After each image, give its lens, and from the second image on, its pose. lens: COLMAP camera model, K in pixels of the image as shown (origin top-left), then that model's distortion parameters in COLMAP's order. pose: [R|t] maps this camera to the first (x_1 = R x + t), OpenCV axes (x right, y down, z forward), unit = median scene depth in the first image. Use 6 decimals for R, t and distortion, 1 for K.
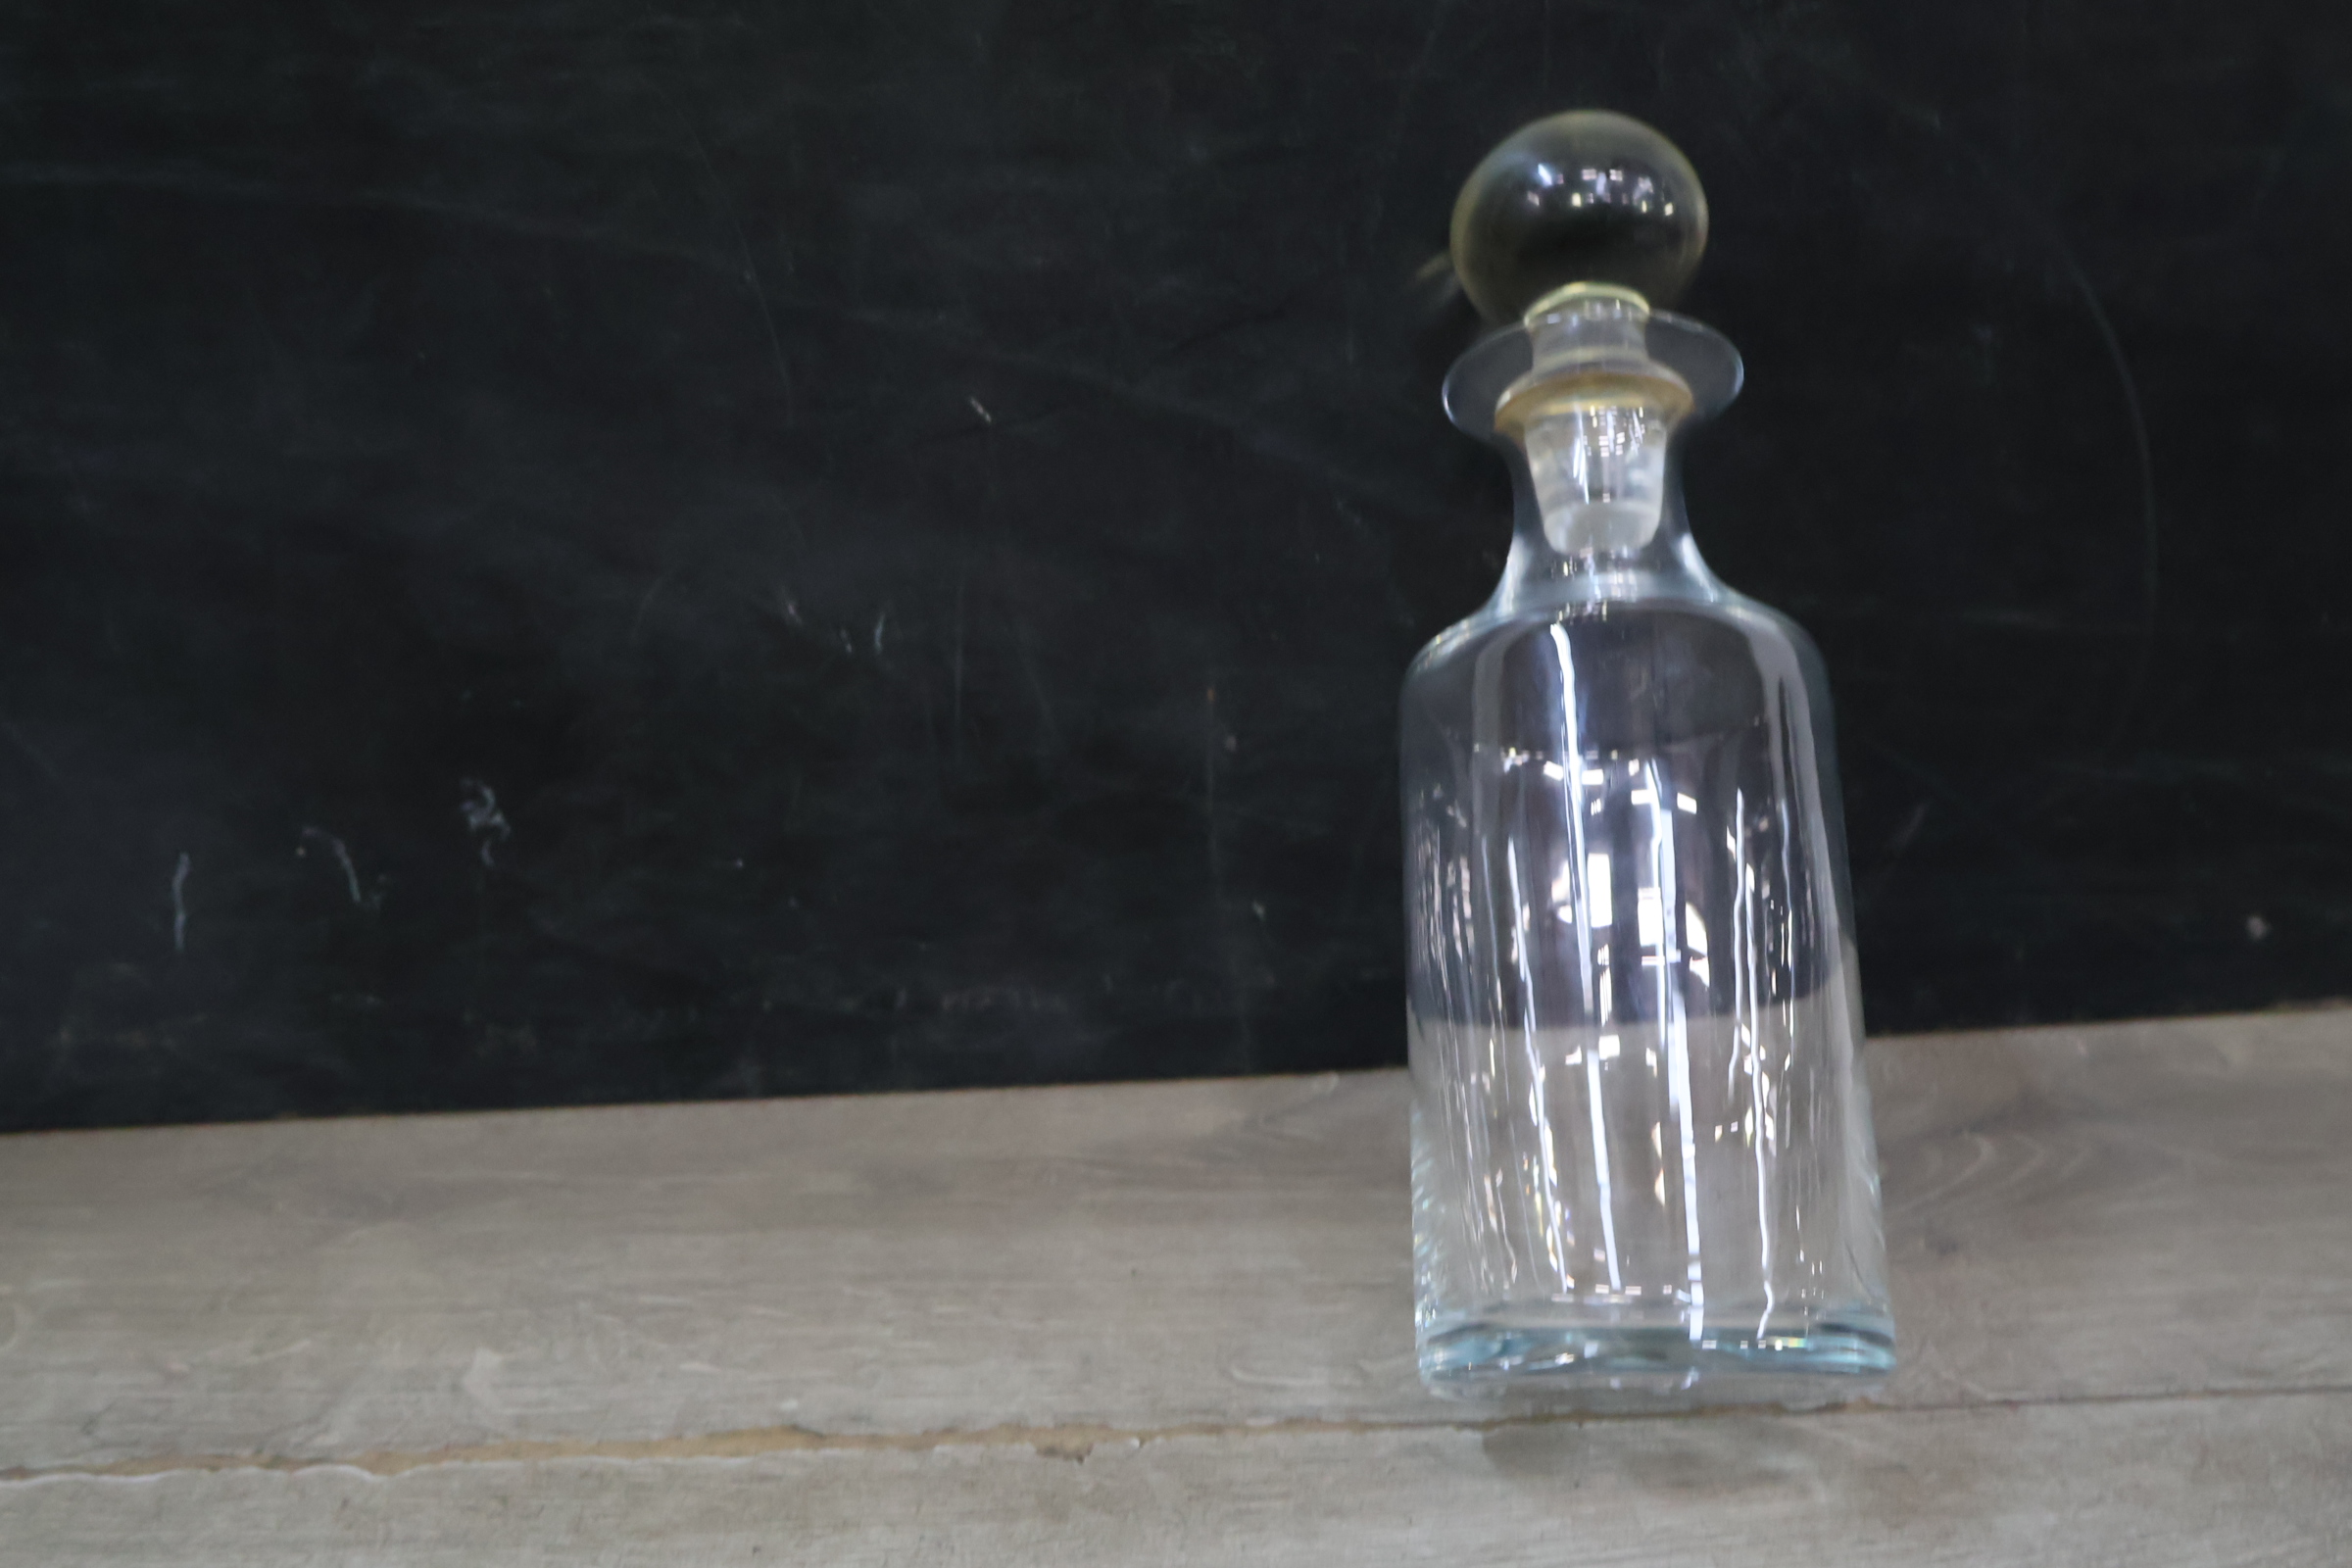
lens RADIAL K [[2442.1, 0, 1177.4], [0, 2442.1, 753.6], [0, 0, 1]] dist [0.002756, 0.024971]
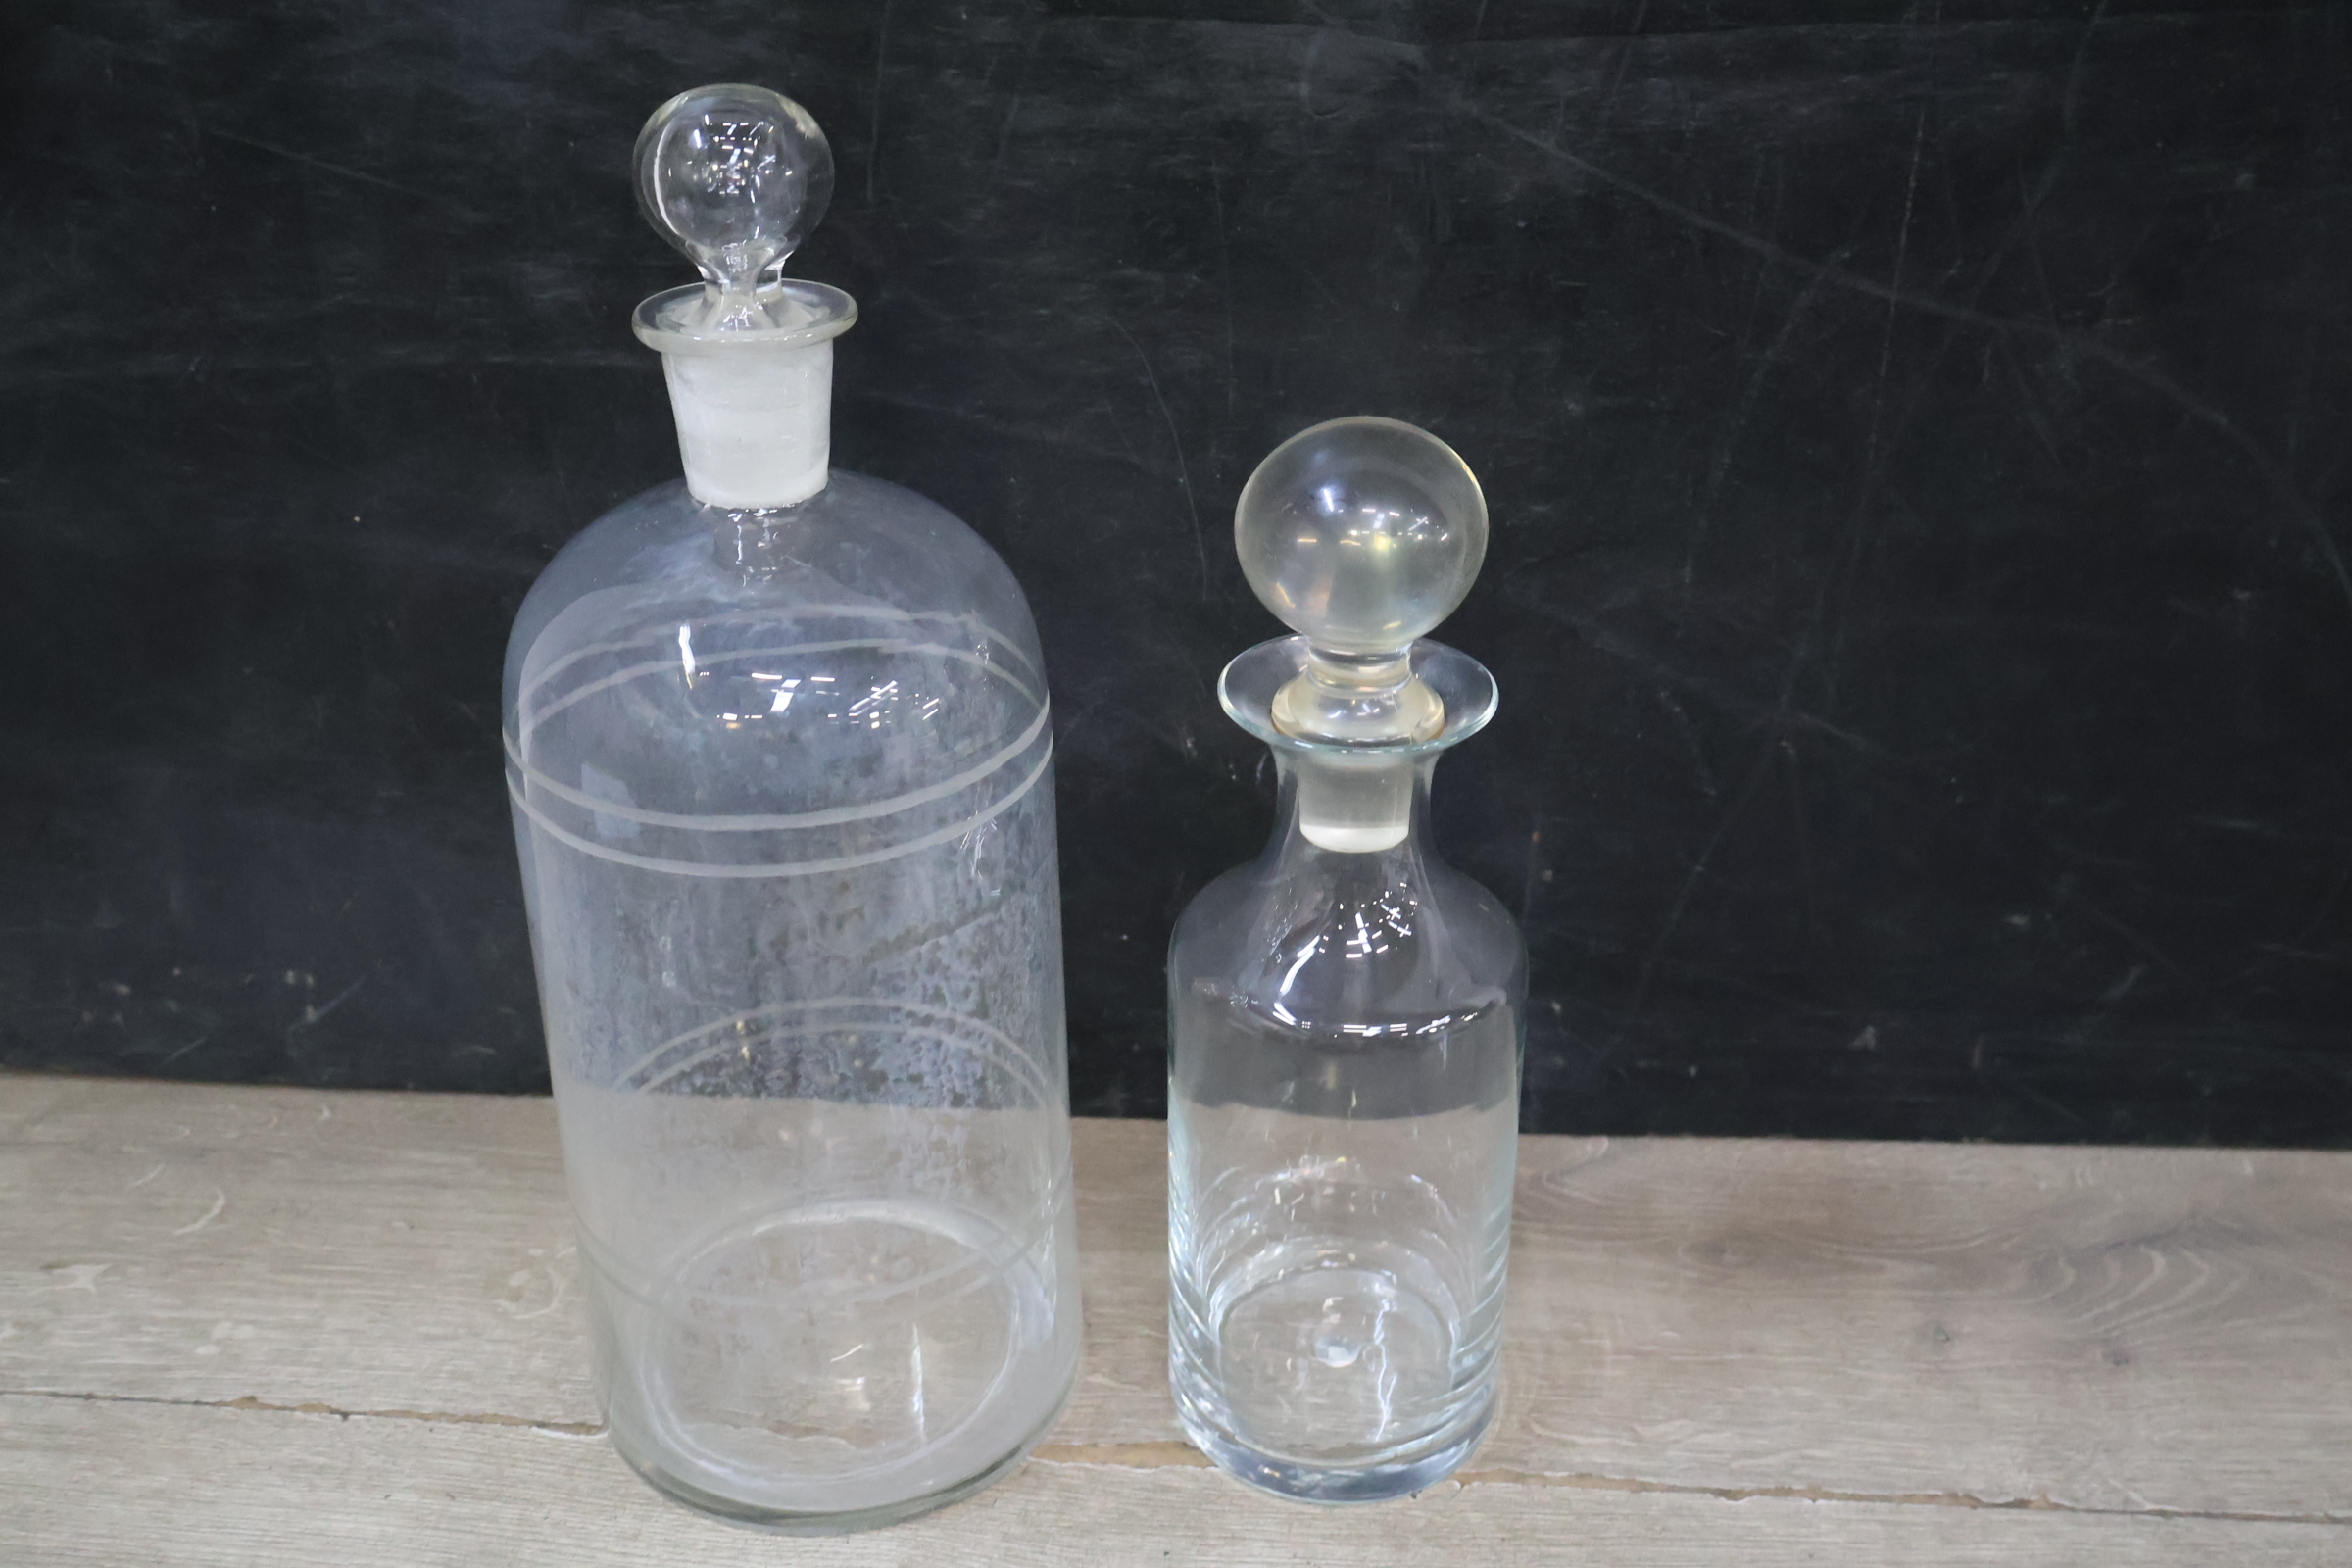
lens RADIAL K [[2457.3, 0, 1176.0], [0, 2457.3, 784.0], [0, 0, 1]] dist [0.017283, 0.003492]
pose [[0.996633, 0.070089, -0.042552, -0.132189], [-0.063501, 0.988084, 0.140209, -0.243294], [0.051872, -0.137034, 0.989207, -0.216555]]
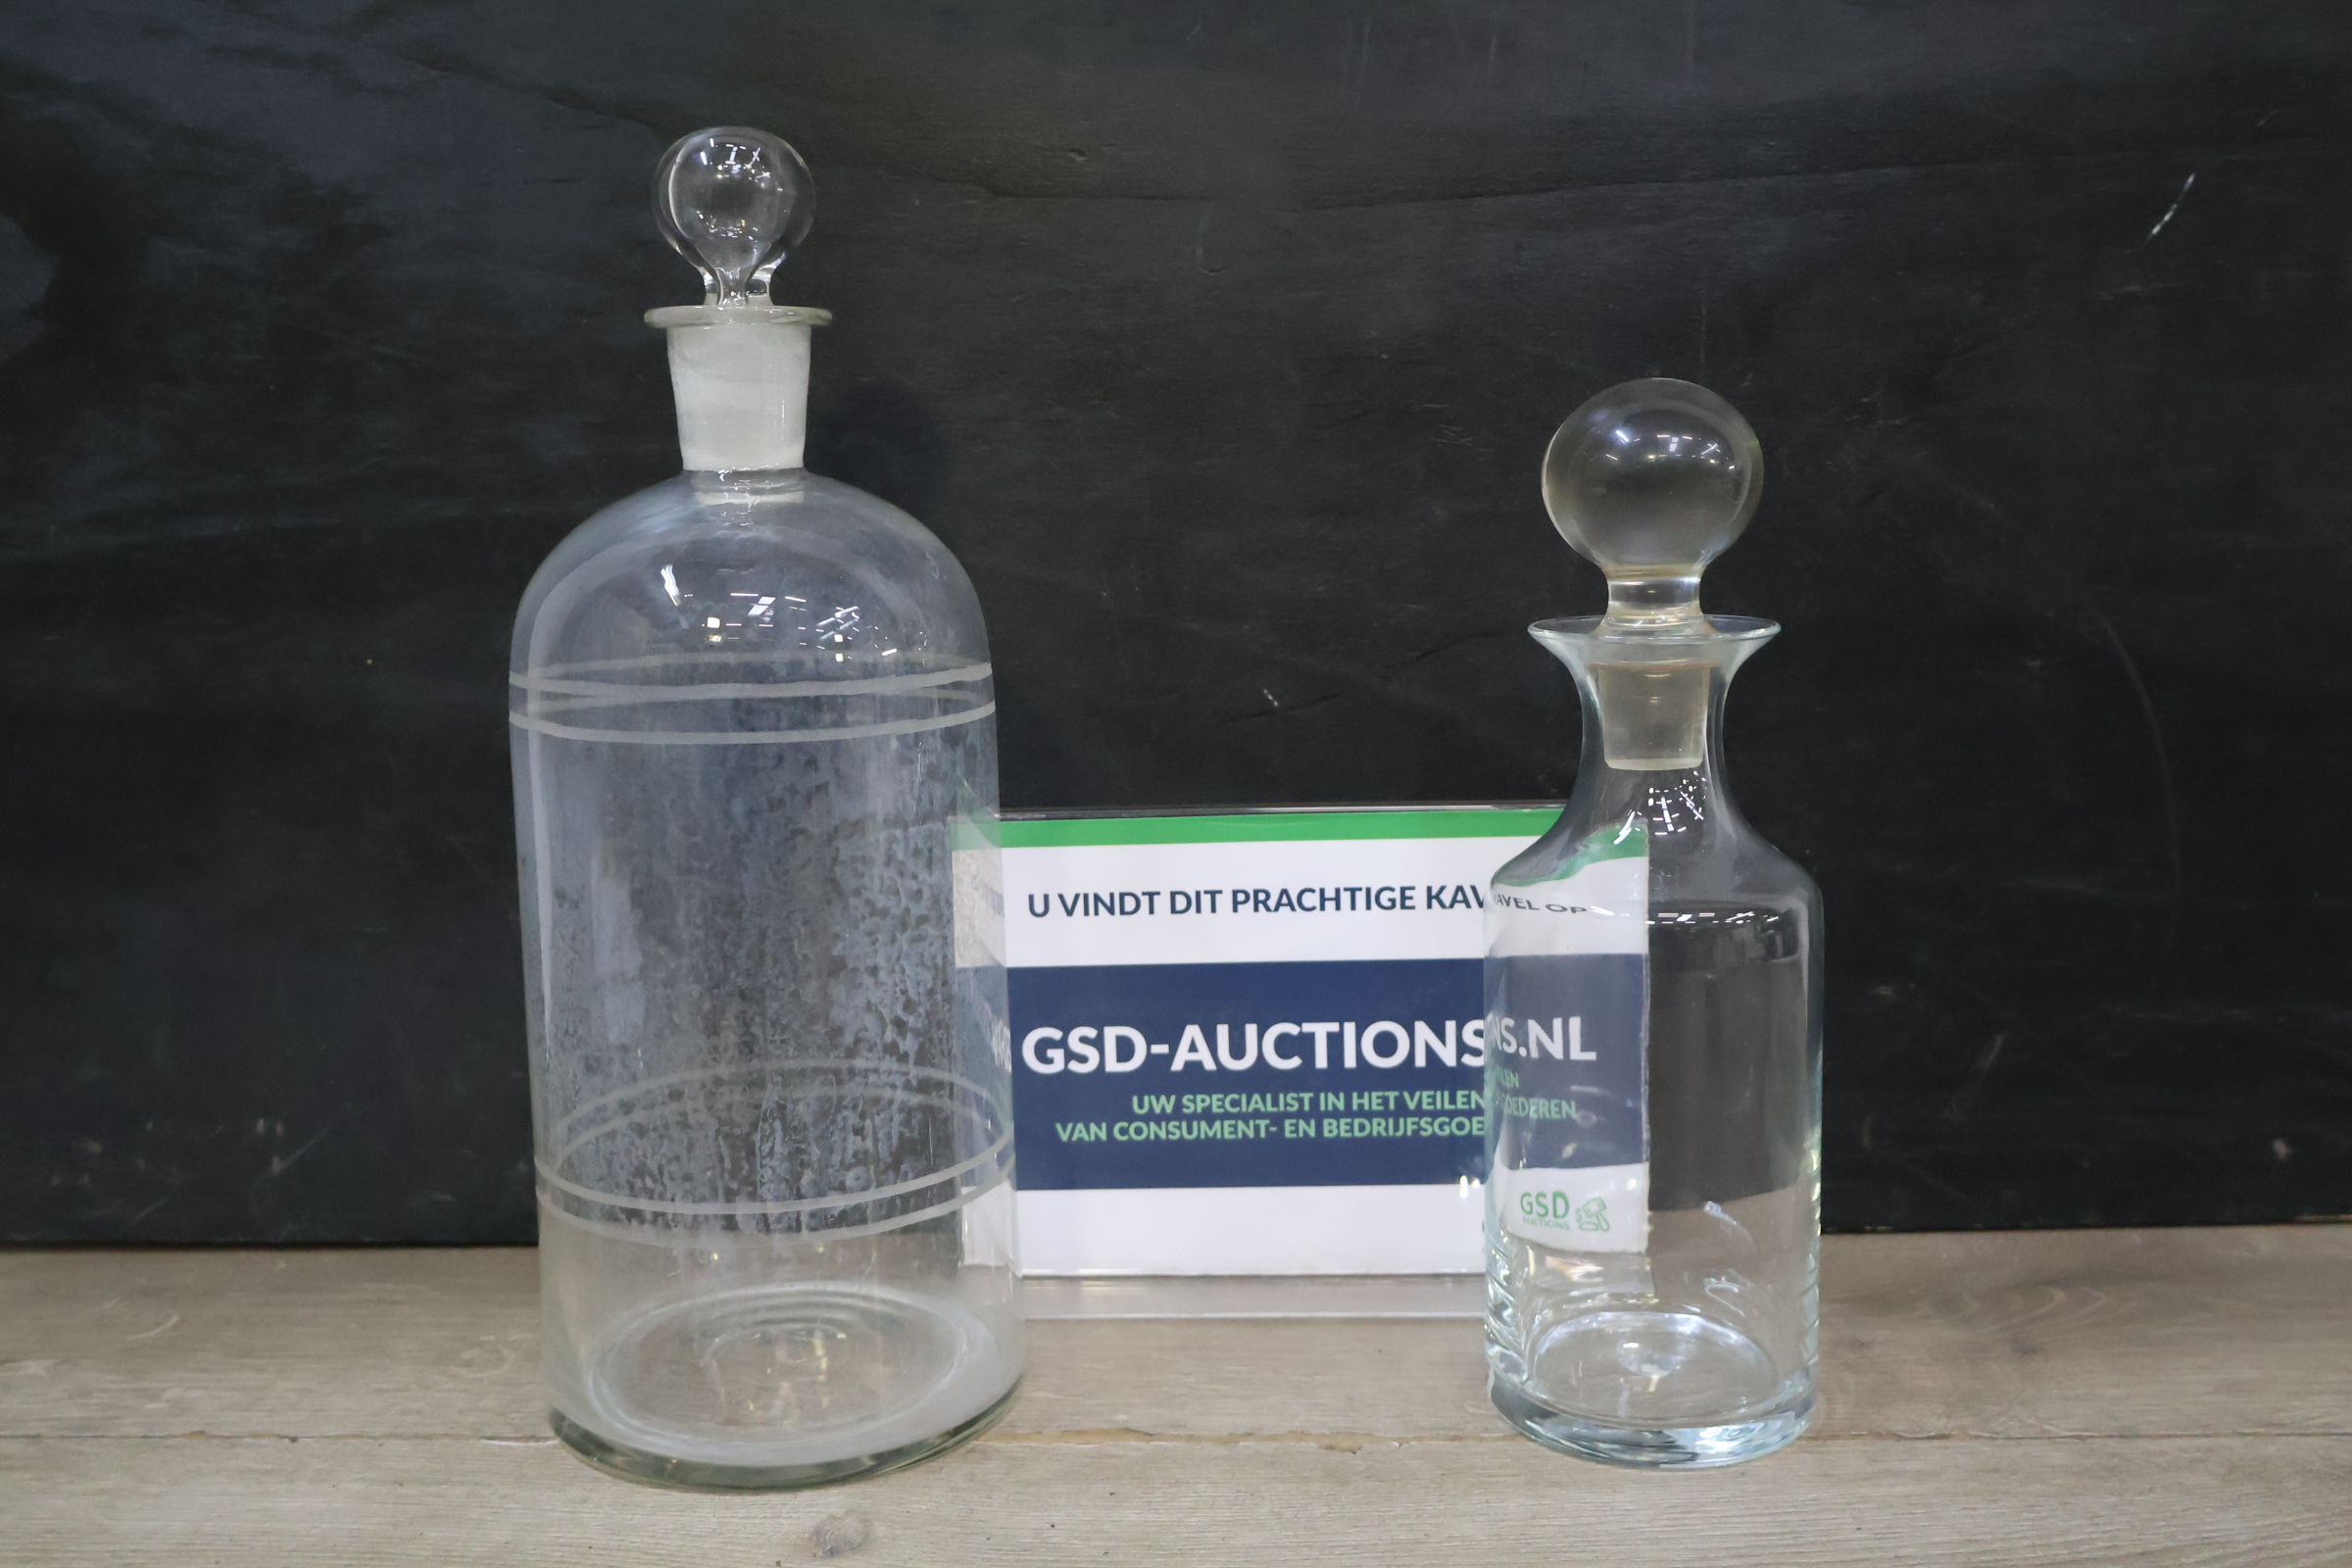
lens RADIAL K [[2478.6, 0, 1176.0], [0, 2478.6, 784.0], [0, 0, 1]] dist [0.026080, -0.006083]
pose [[0.999093, 0.030335, -0.029877, -0.103485], [-0.035821, 0.978173, -0.204682, 0.211726], [0.023015, 0.205566, 0.978373, -0.355483]]
